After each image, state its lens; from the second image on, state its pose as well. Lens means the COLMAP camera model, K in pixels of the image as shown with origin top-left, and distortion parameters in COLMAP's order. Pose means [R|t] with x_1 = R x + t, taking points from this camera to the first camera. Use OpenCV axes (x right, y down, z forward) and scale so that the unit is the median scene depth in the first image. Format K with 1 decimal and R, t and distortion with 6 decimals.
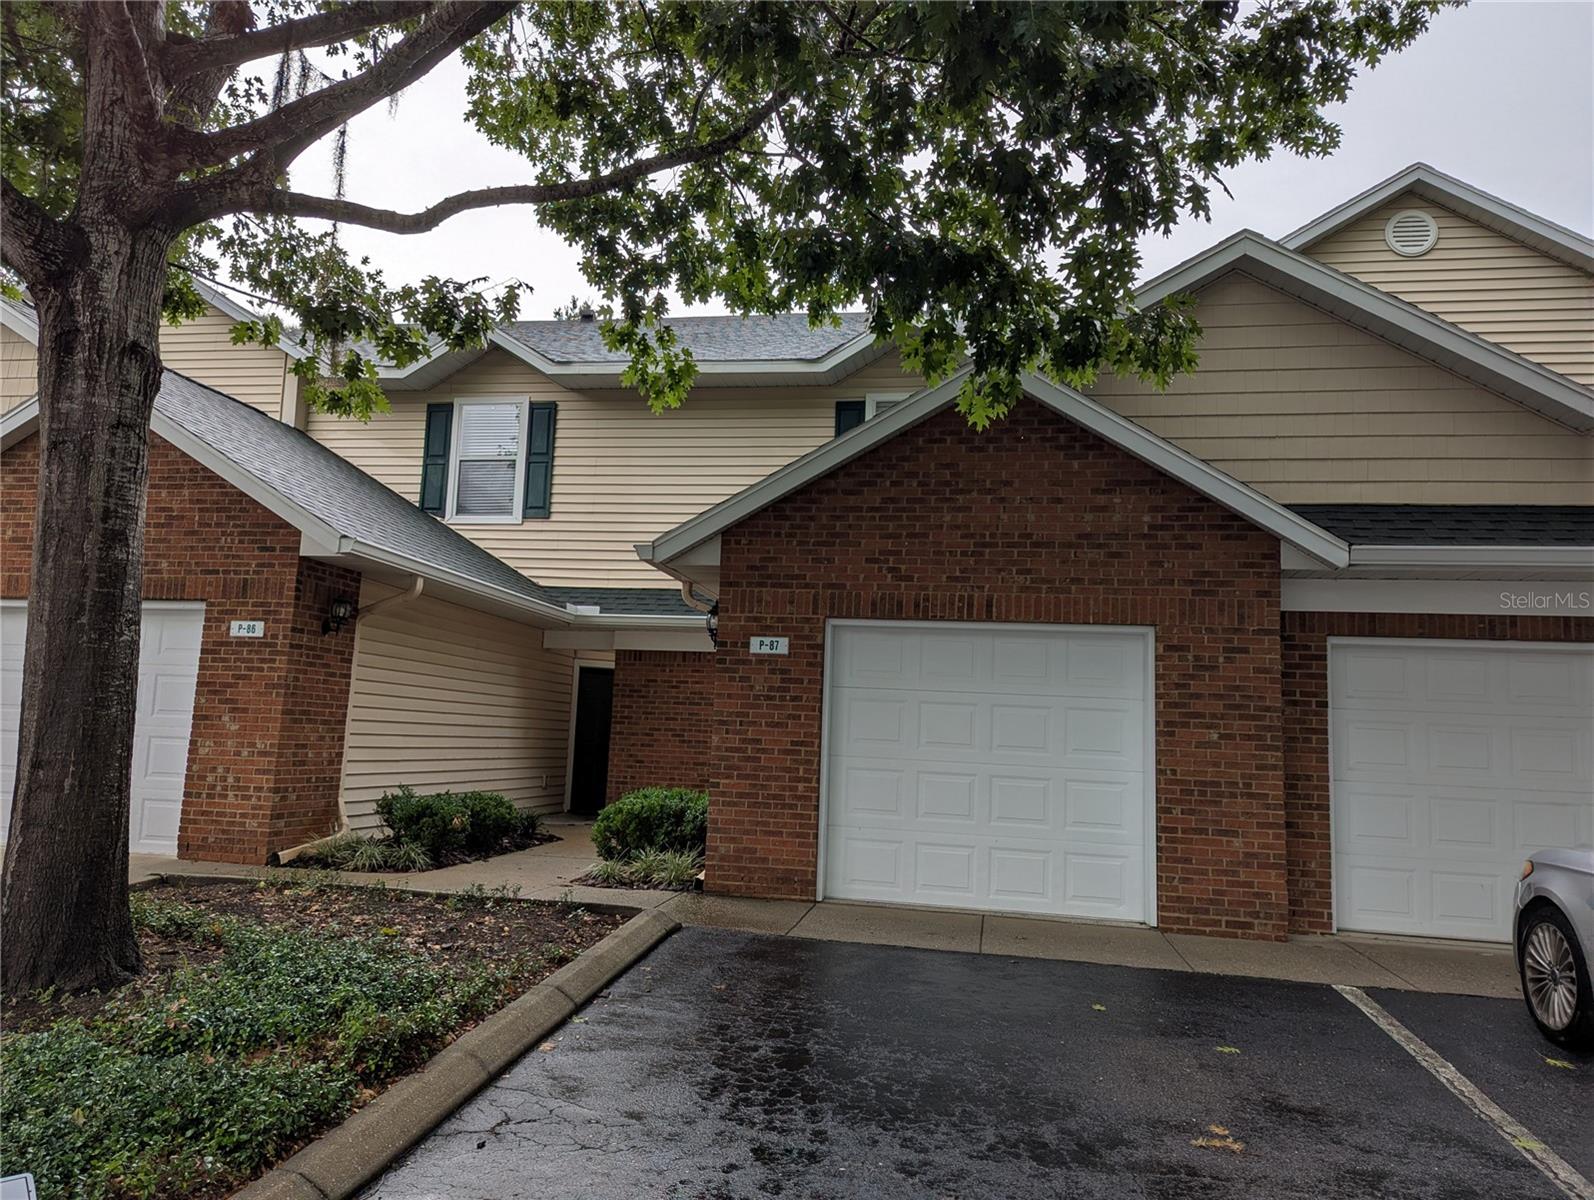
lens RADIAL K [[1137.9, 0, 788.3], [0, 1137.9, 600.0], [0, 0, 1]] dist [0.062542, -0.043018]
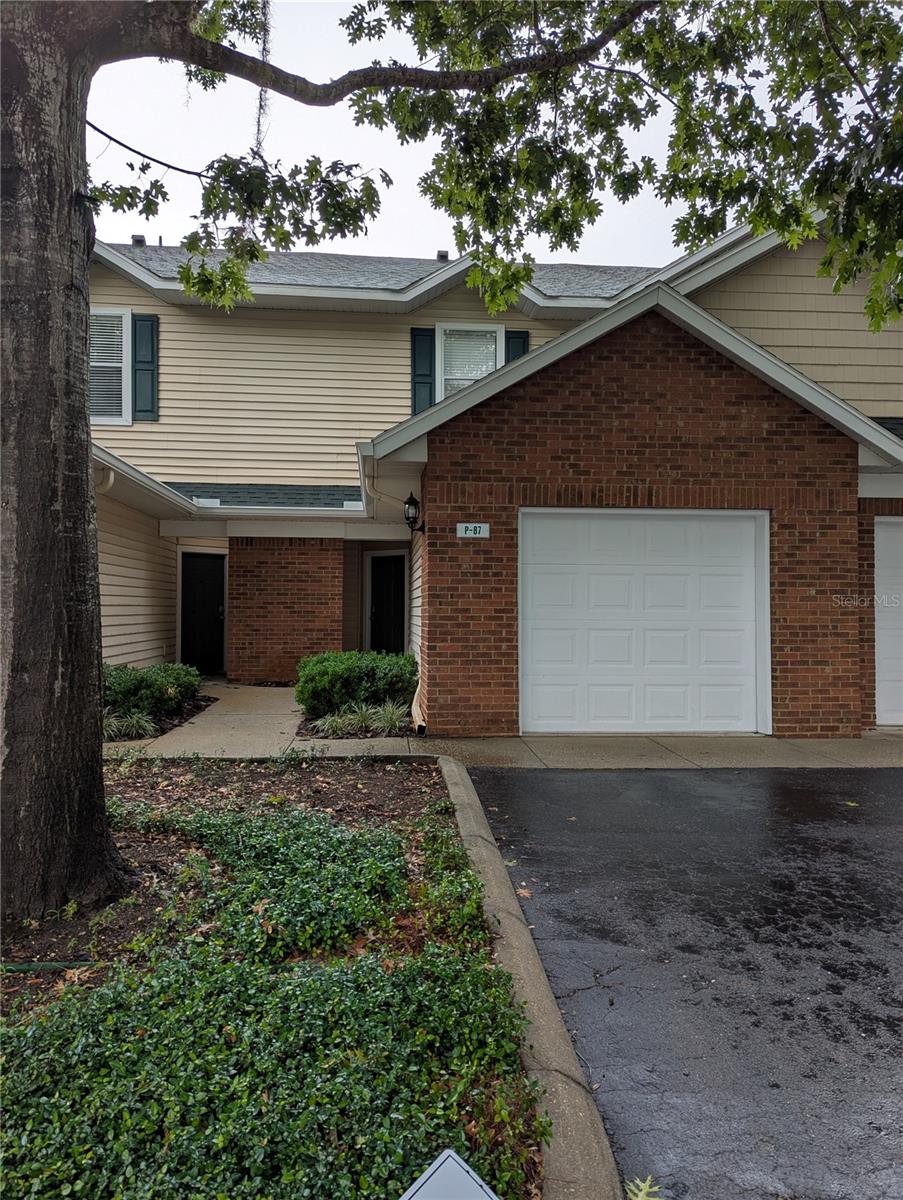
lens RADIAL K [[851.1, 0, 457.3], [0, 851.1, 588.2], [0, 0, 1]] dist [0.065622, -0.046486]
pose [[0.960909, -0.033393, 0.274842, -0.291194], [0.004017, 0.994277, 0.106759, 0.005802], [-0.276834, -0.101482, 0.955544, 0.155677]]
